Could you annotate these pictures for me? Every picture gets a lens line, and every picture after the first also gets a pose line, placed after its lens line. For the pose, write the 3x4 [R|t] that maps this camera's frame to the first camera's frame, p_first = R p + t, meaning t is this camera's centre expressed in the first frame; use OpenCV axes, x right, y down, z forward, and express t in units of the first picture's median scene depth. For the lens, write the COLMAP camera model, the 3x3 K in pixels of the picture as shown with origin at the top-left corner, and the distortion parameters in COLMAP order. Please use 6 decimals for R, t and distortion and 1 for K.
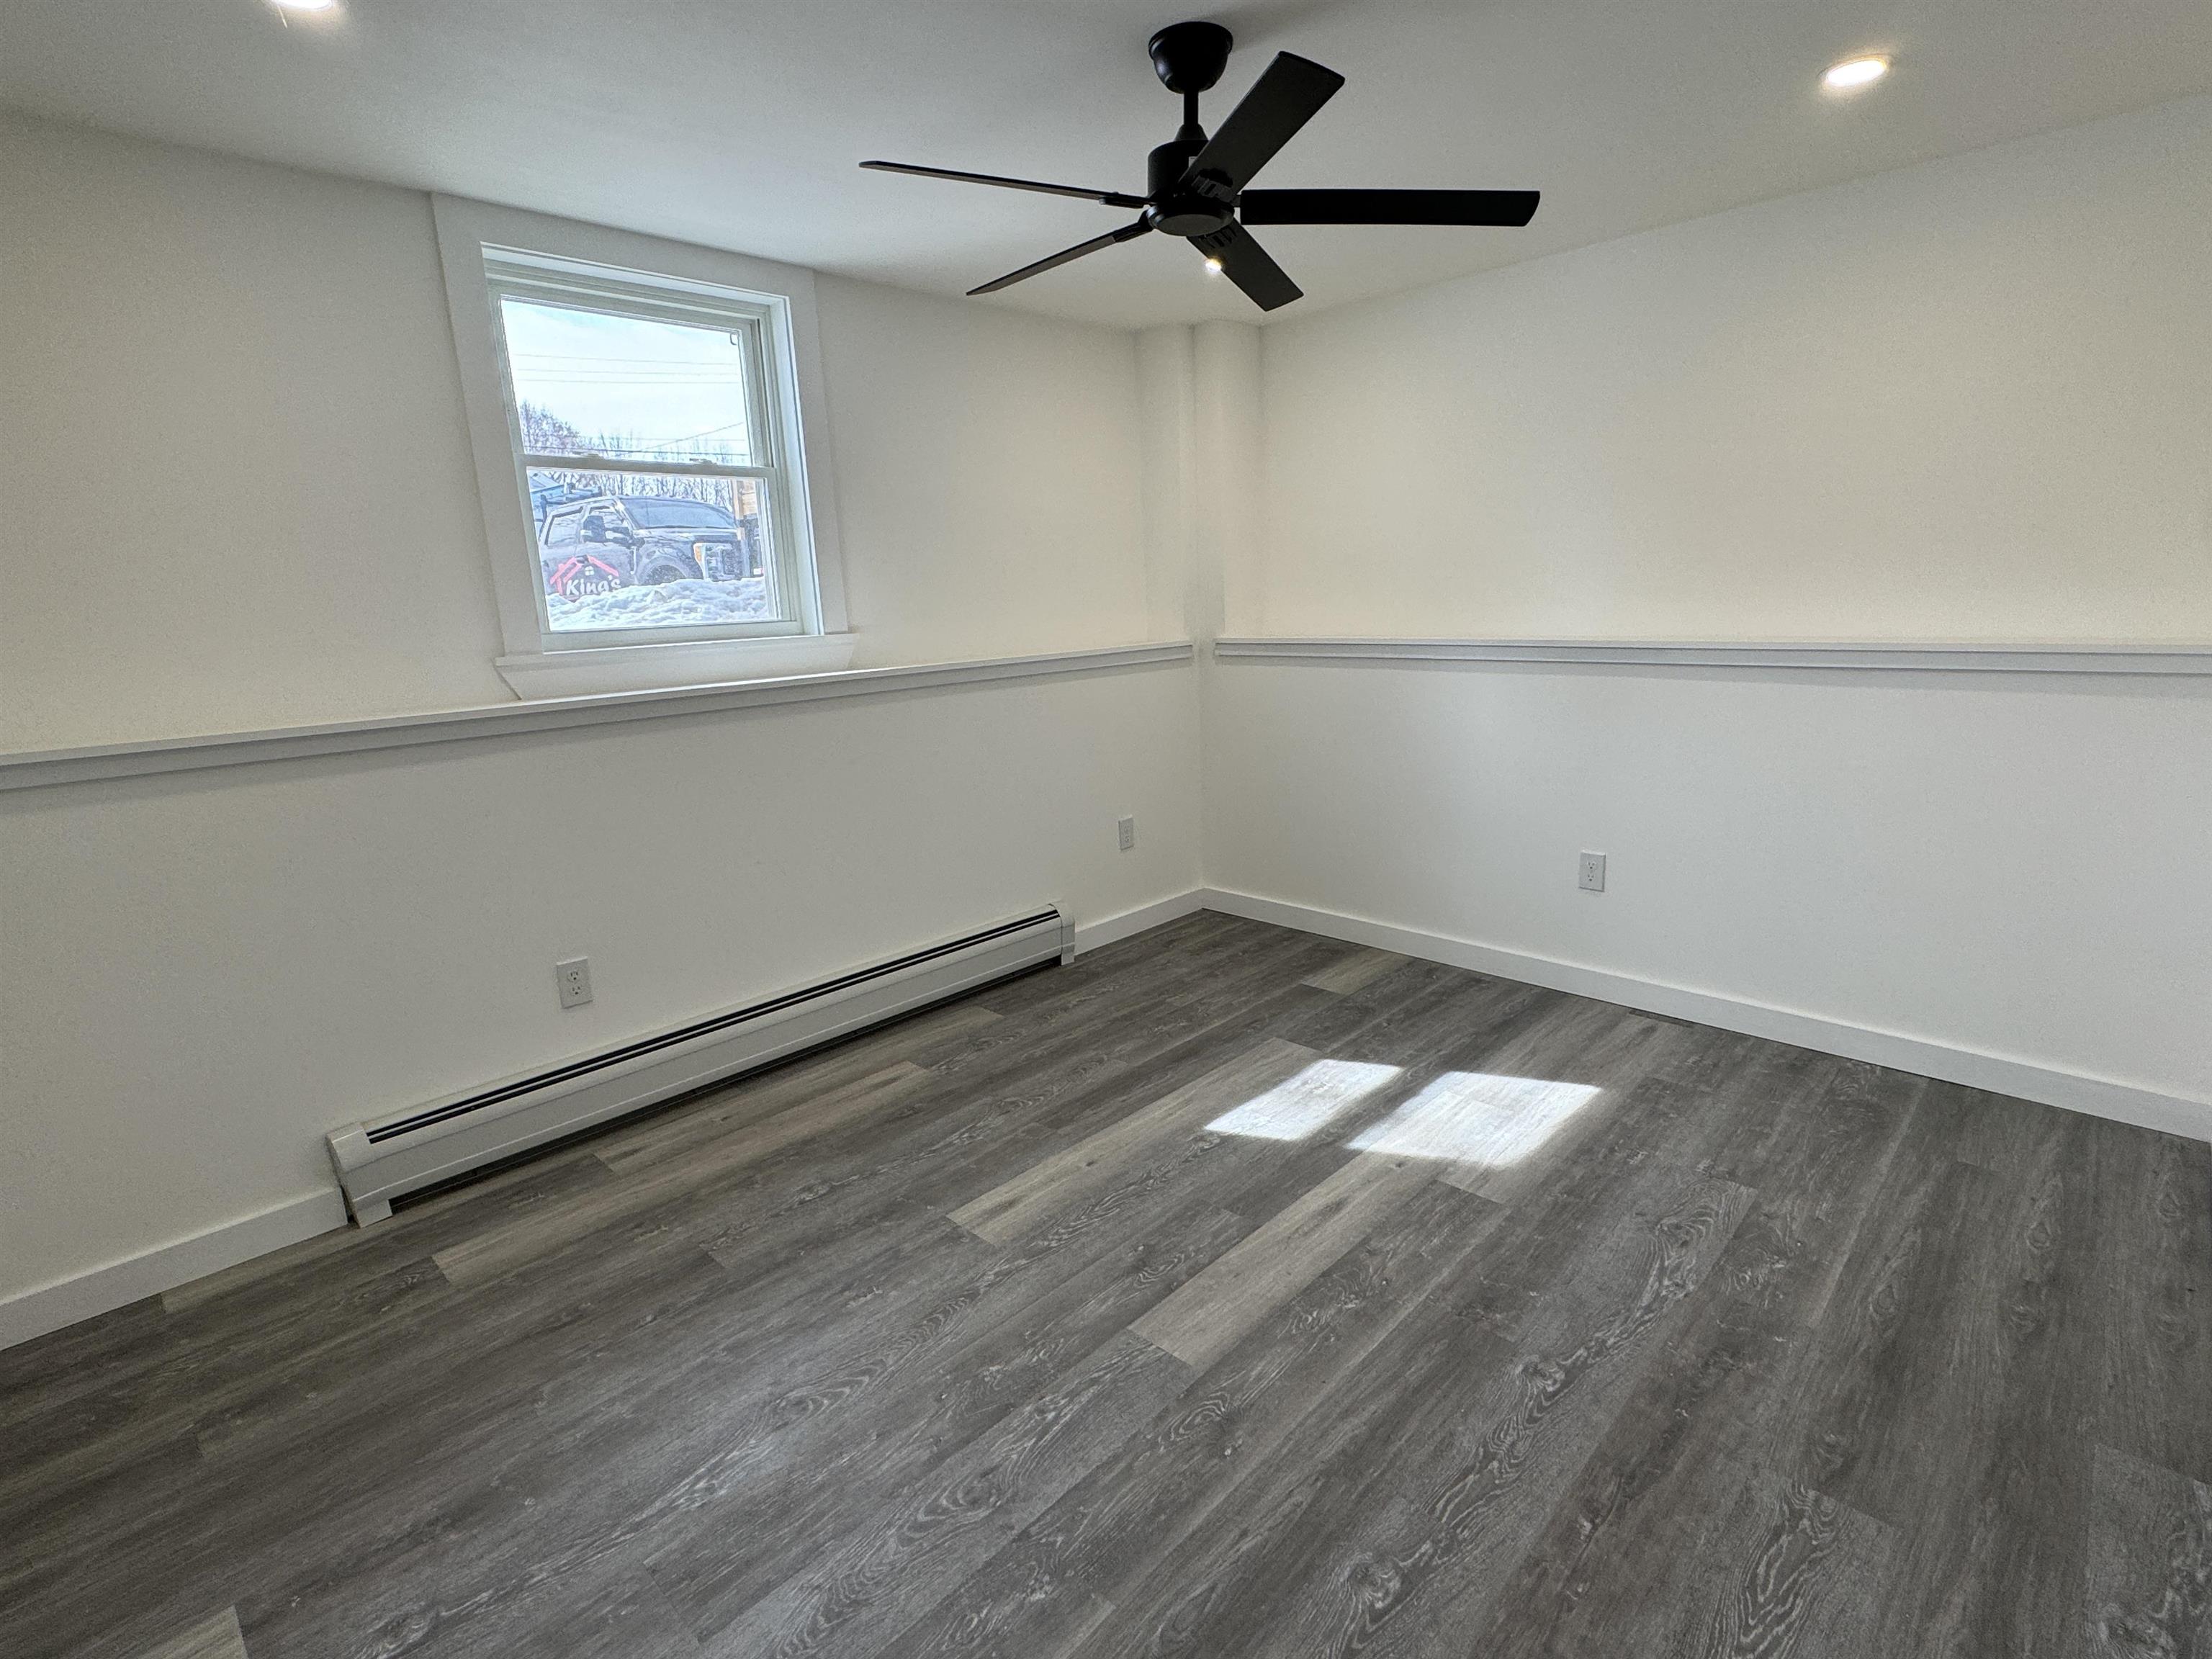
lens RADIAL K [[1064.2, 0, 1101.6], [0, 1064.2, 828.4], [0, 0, 1]] dist [-0.003388, 0.000537]
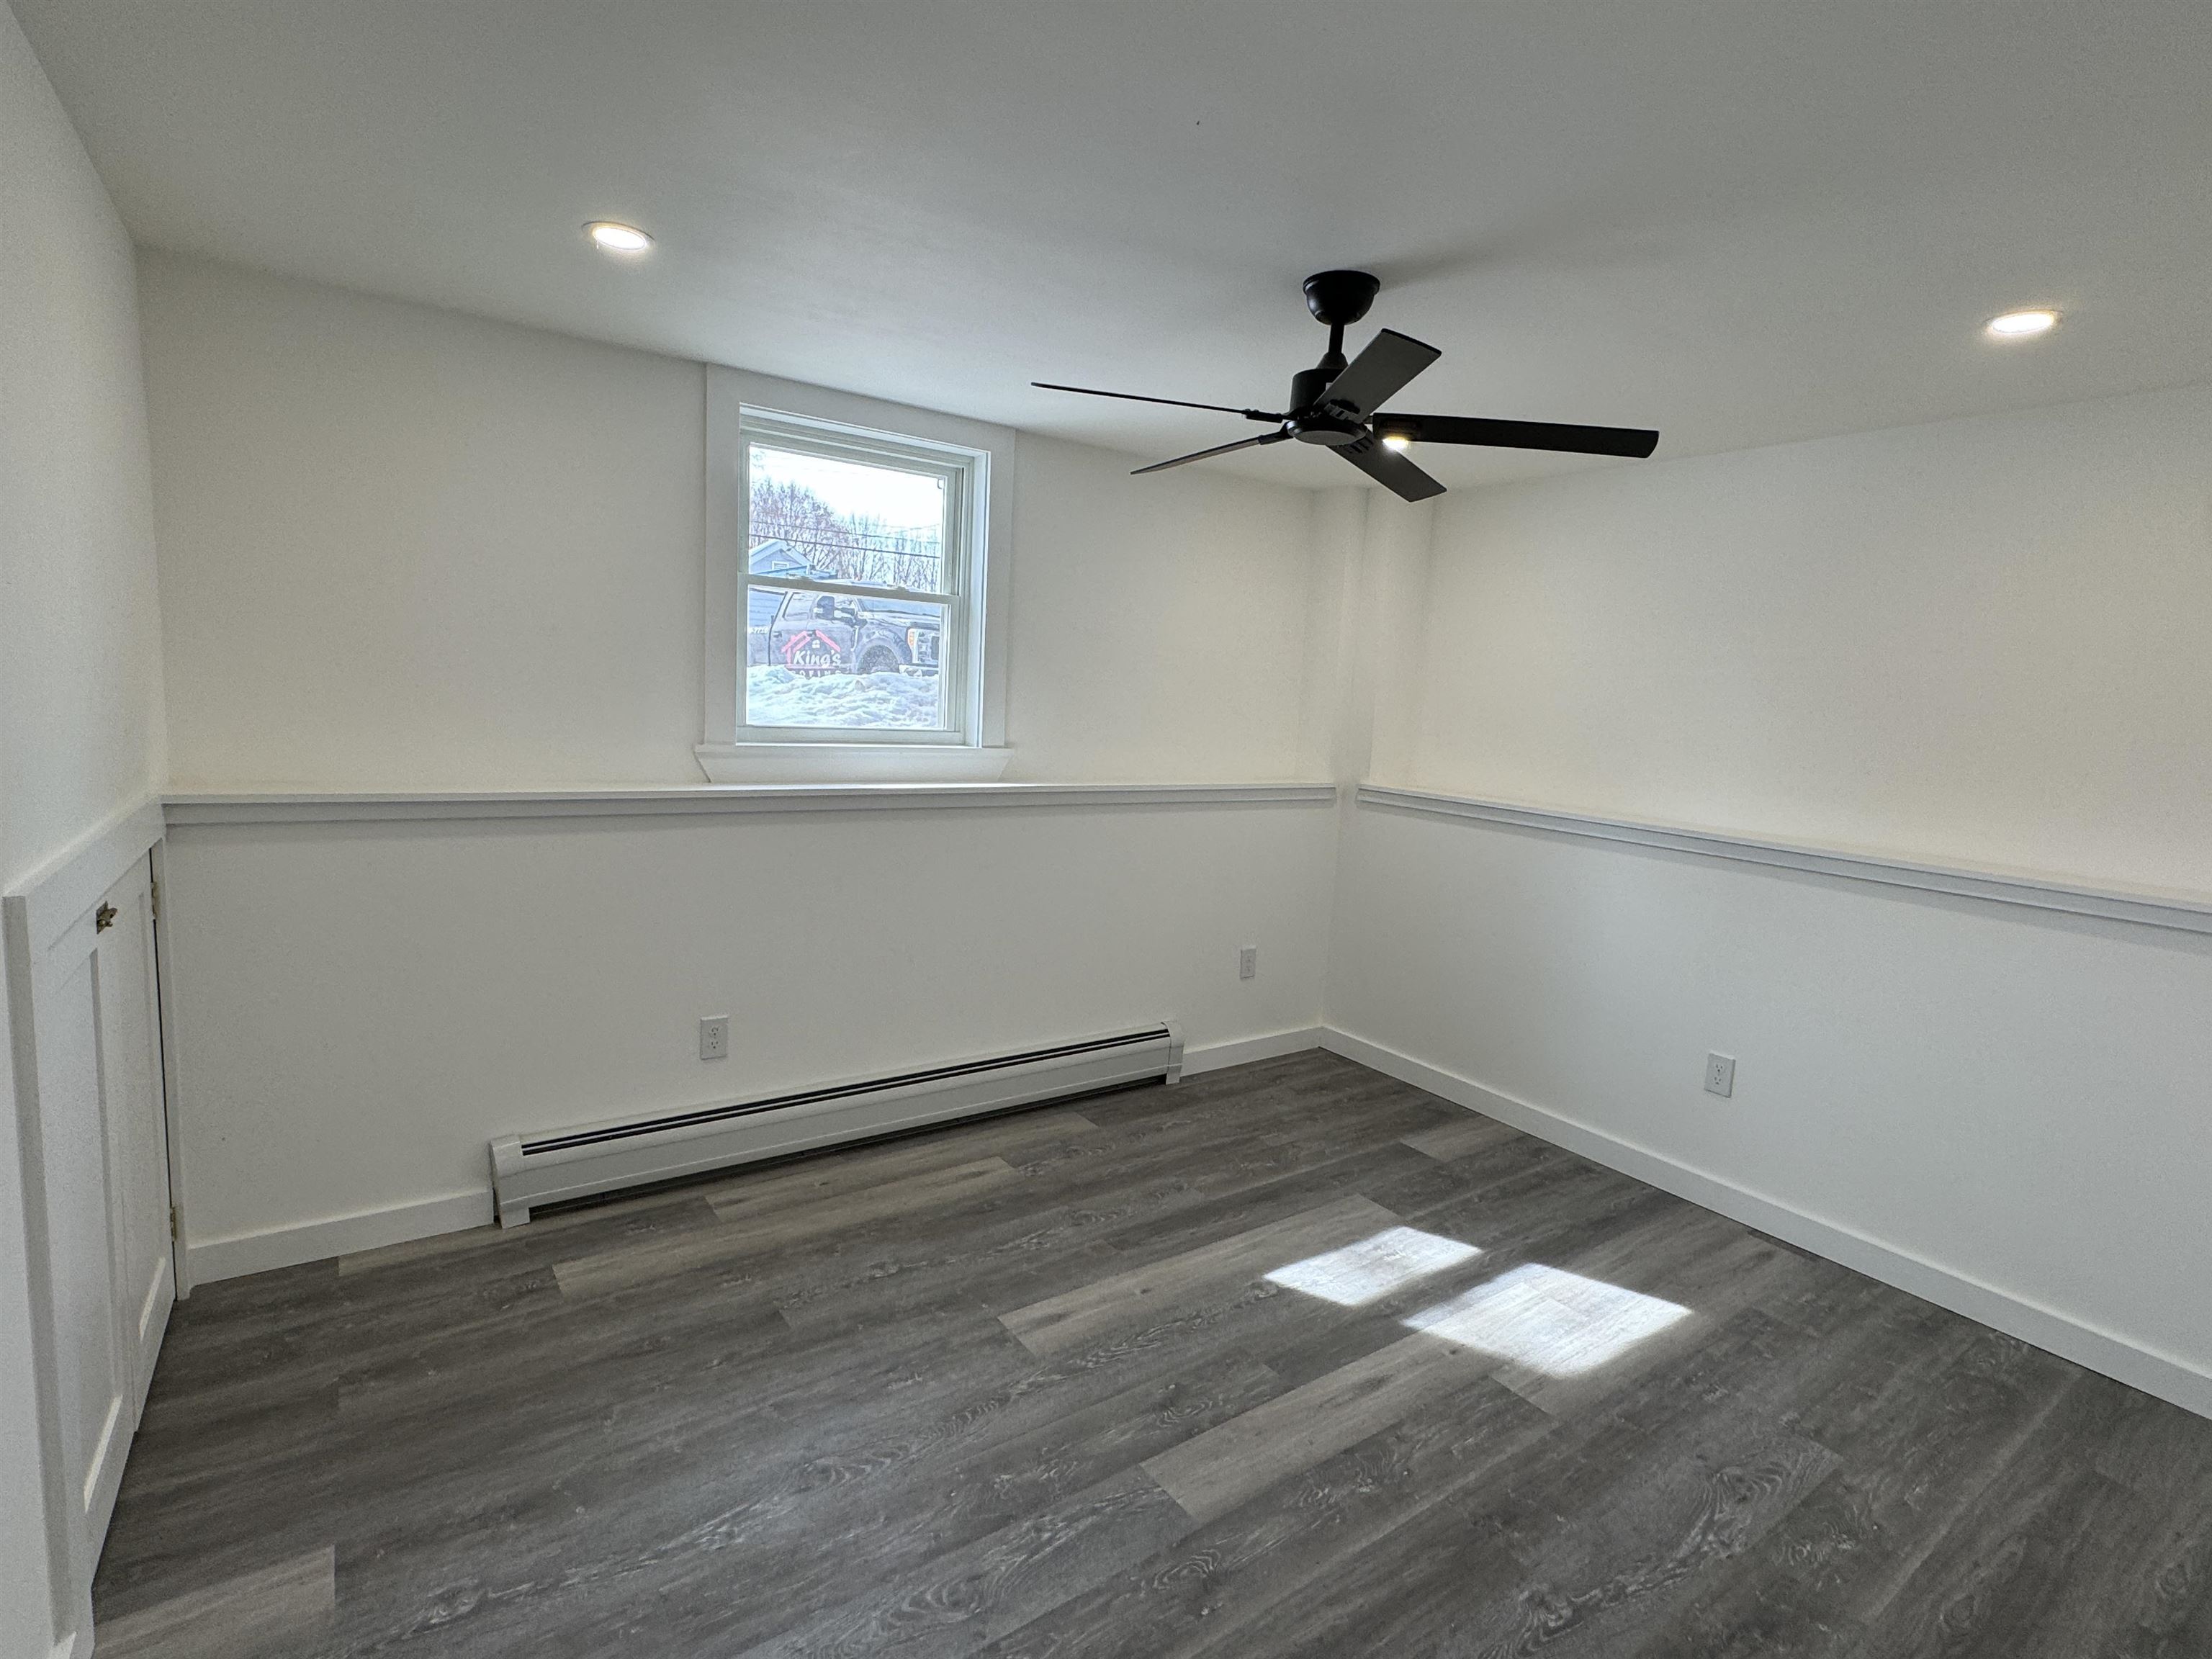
lens RADIAL K [[1064.2, 0, 1107.8], [0, 1064.2, 826.1], [0, 0, 1]] dist [-0.003388, 0.000537]
pose [[0.979273, 0.116522, -0.165671, 0.079463], [-0.130871, 0.988288, -0.078477, -0.047990], [0.154586, 0.098532, 0.983054, -0.065550]]
